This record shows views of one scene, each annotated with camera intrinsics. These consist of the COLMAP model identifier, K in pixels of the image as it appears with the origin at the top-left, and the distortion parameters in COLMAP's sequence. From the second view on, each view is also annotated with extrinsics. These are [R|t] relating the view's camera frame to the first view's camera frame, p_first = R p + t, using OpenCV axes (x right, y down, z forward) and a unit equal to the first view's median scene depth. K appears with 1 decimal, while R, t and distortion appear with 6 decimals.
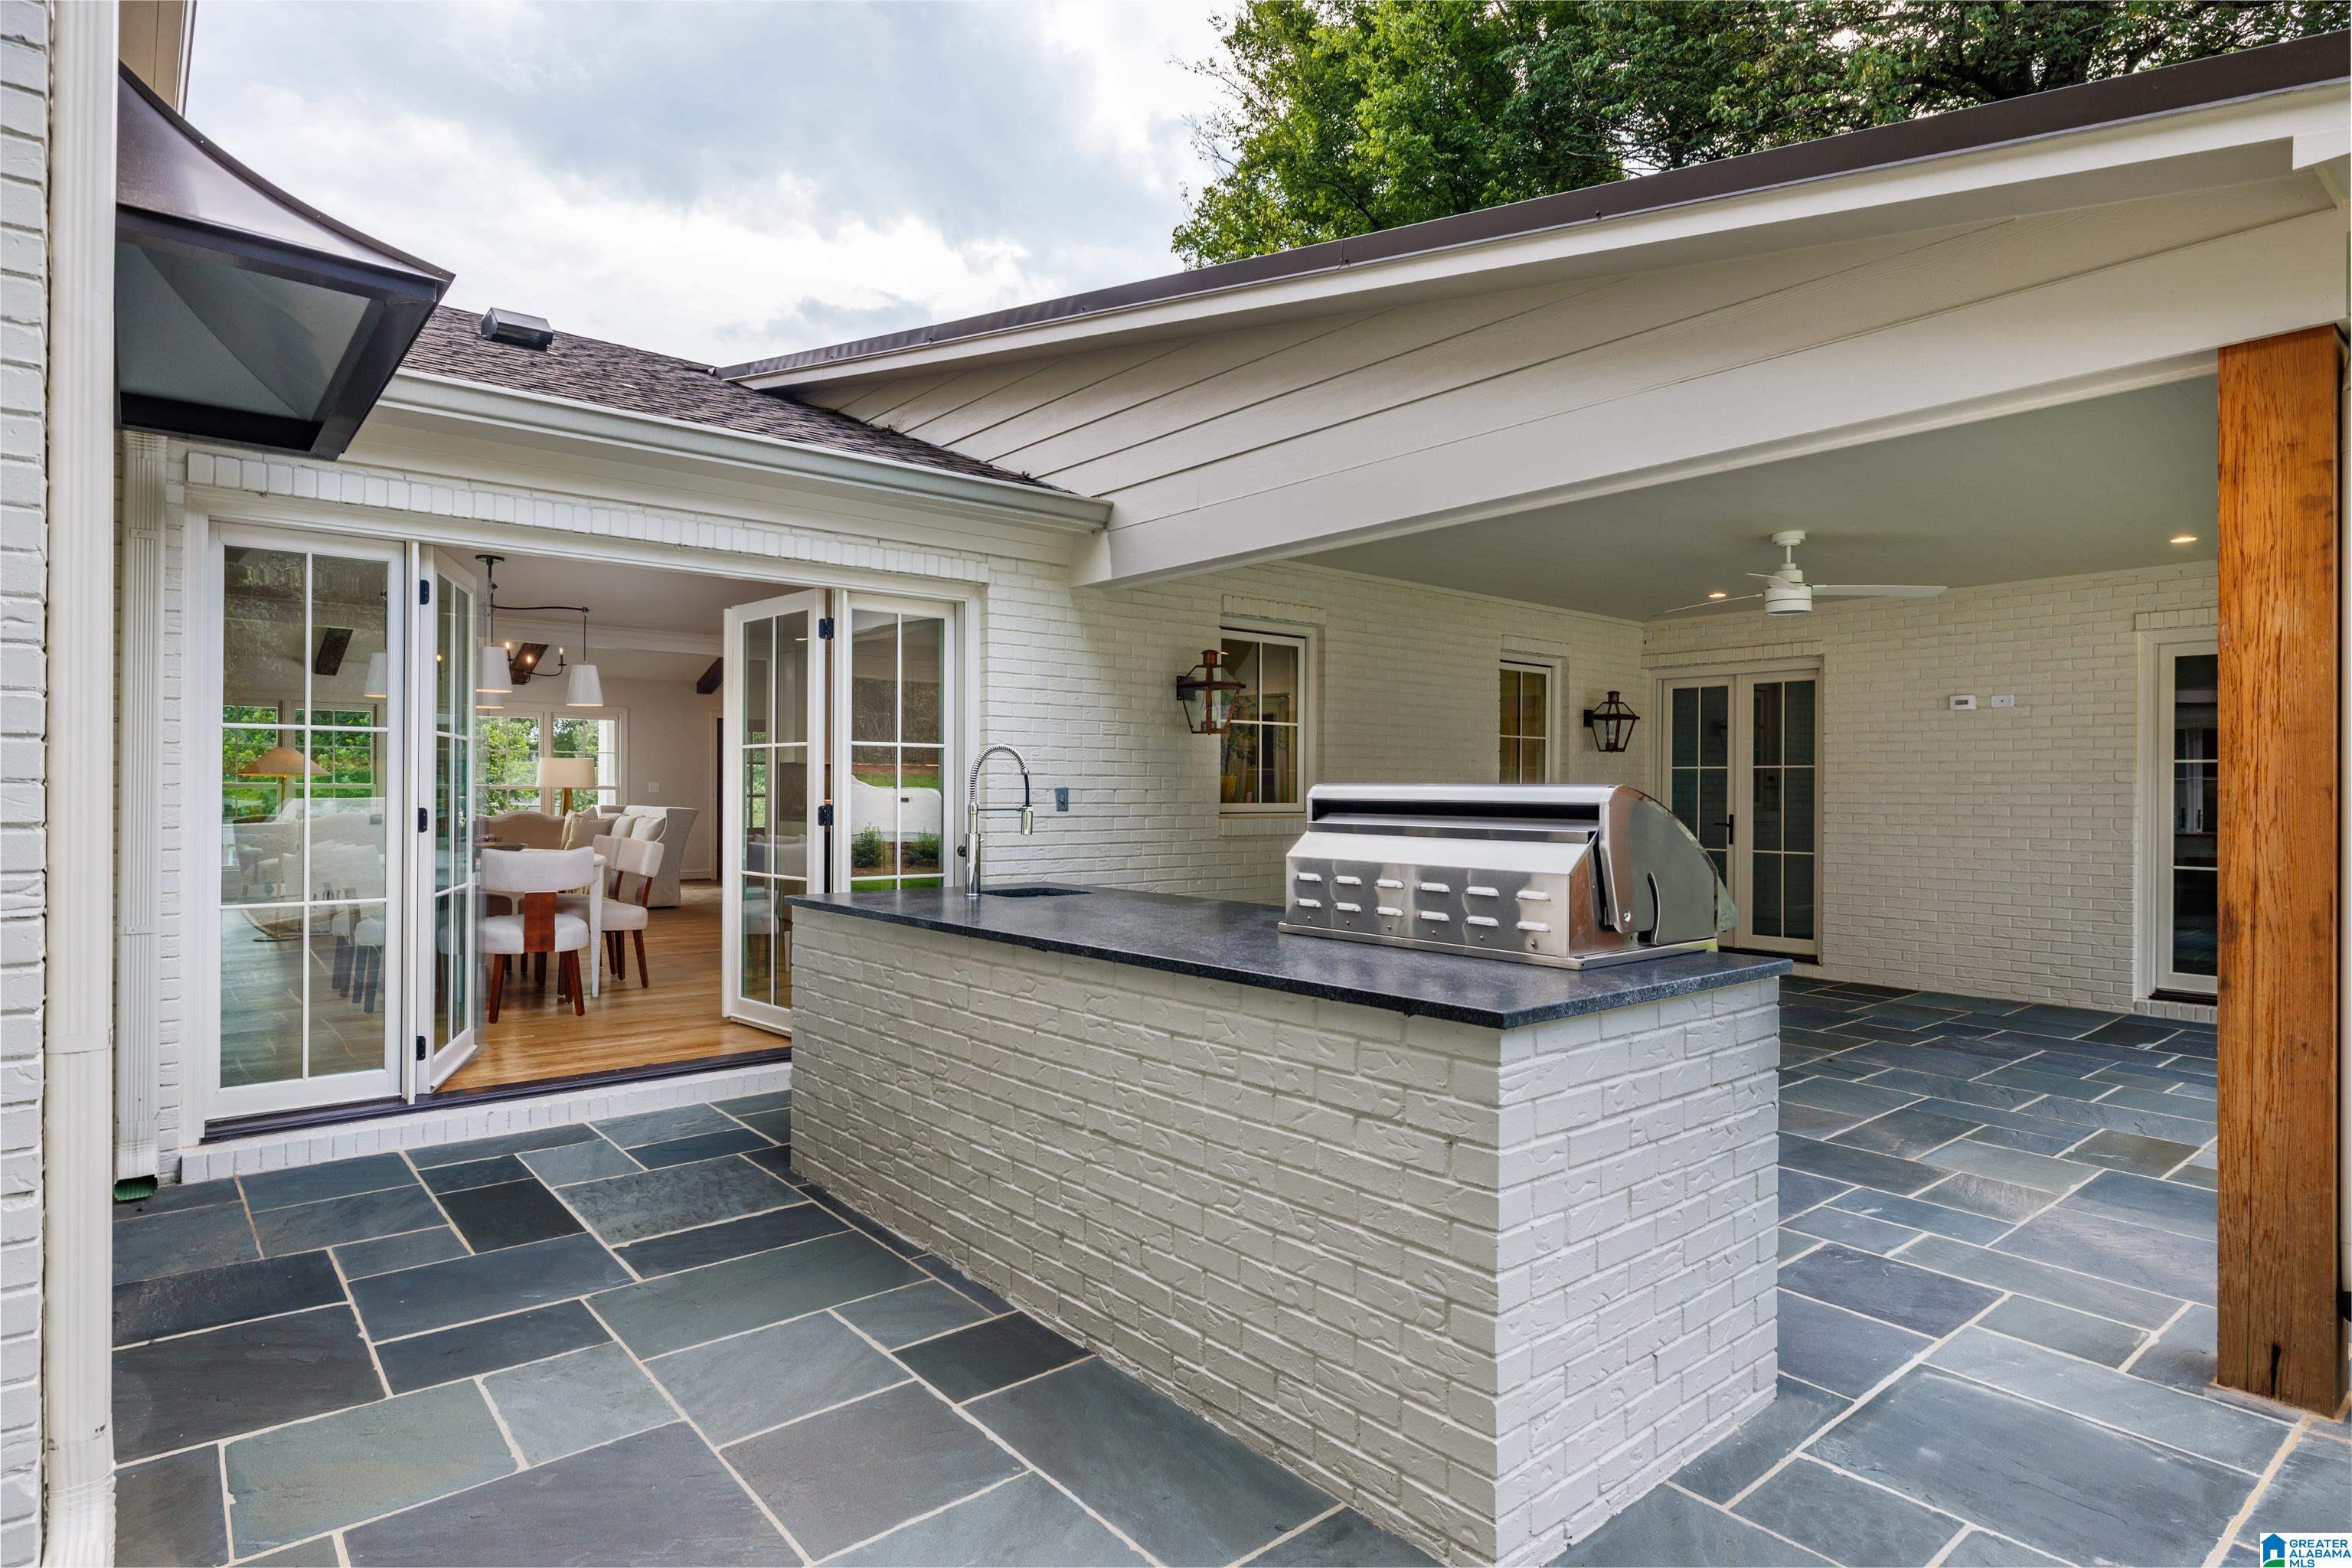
lens RADIAL K [[1263.6, 0, 1162.8], [0, 1263.6, 780.1], [0, 0, 1]] dist [-0.004030, 0.002058]
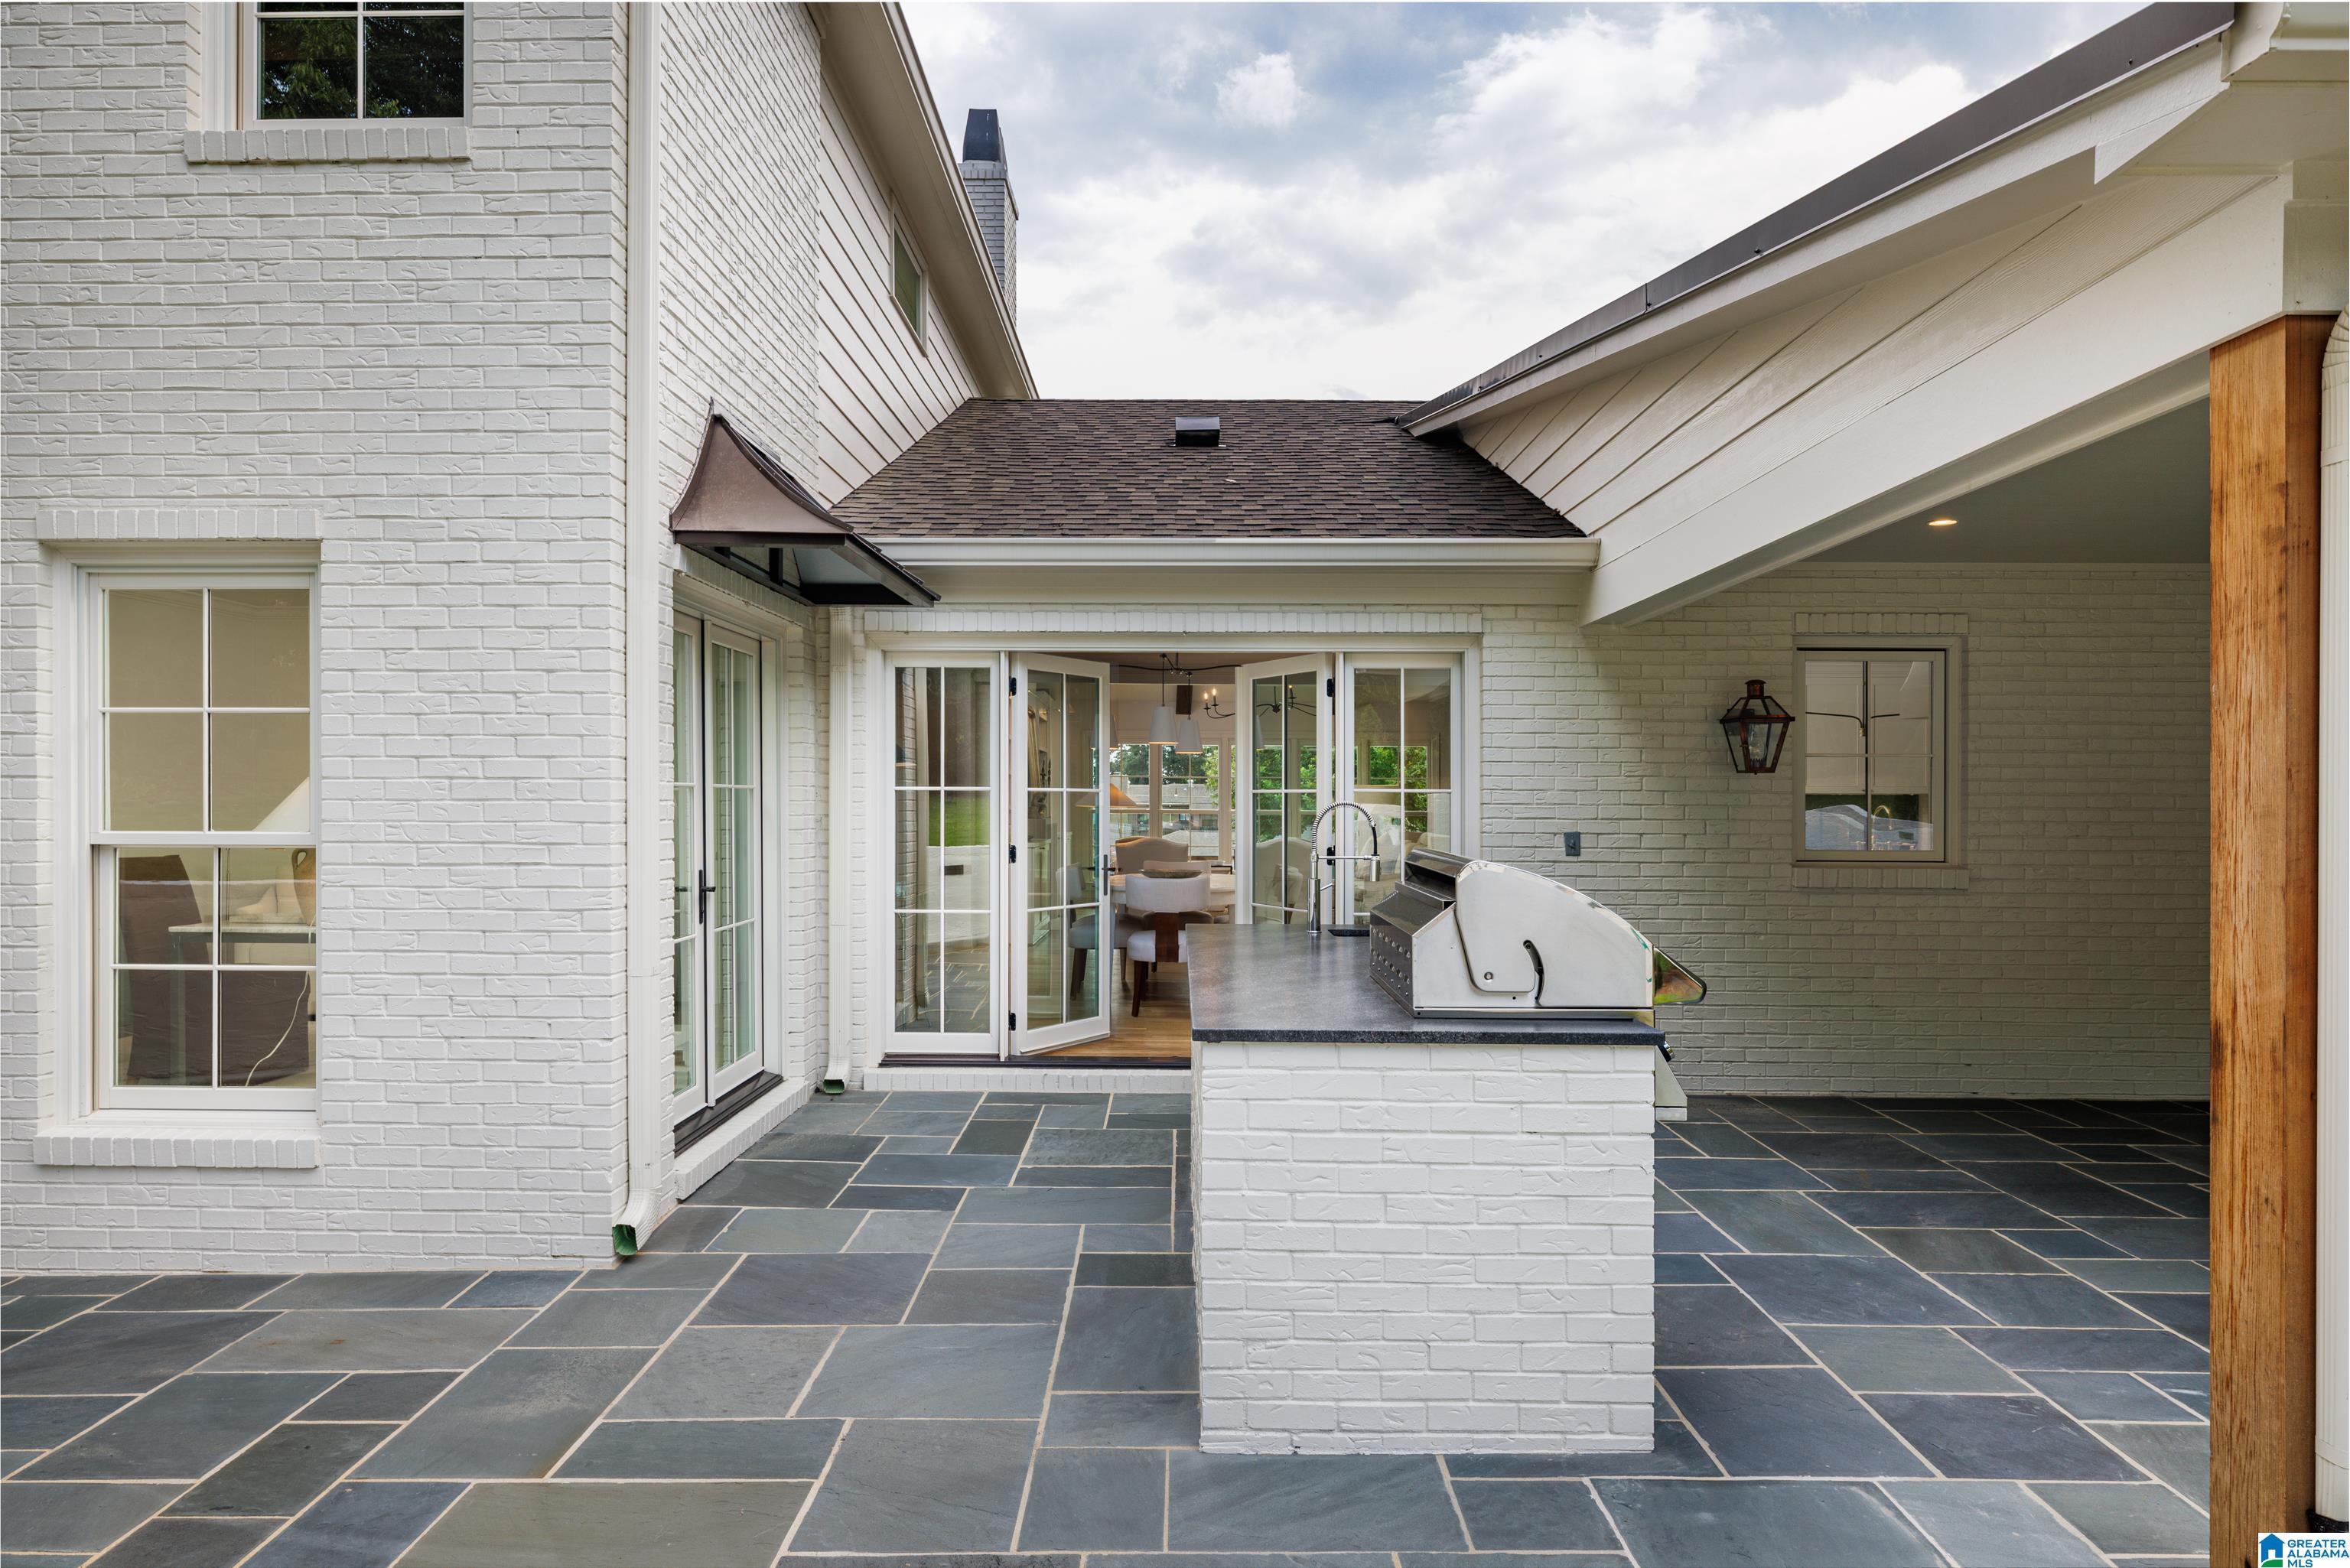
lens RADIAL K [[1479.0, 0, 1141.0], [0, 1479.0, 798.9], [0, 0, 1]] dist [-0.006919, 0.002041]
pose [[0.755040, -0.000677, -0.655678, 0.414172], [0.002570, 0.999995, 0.001926, -0.022529], [0.655674, -0.003140, 0.755038, -0.083594]]
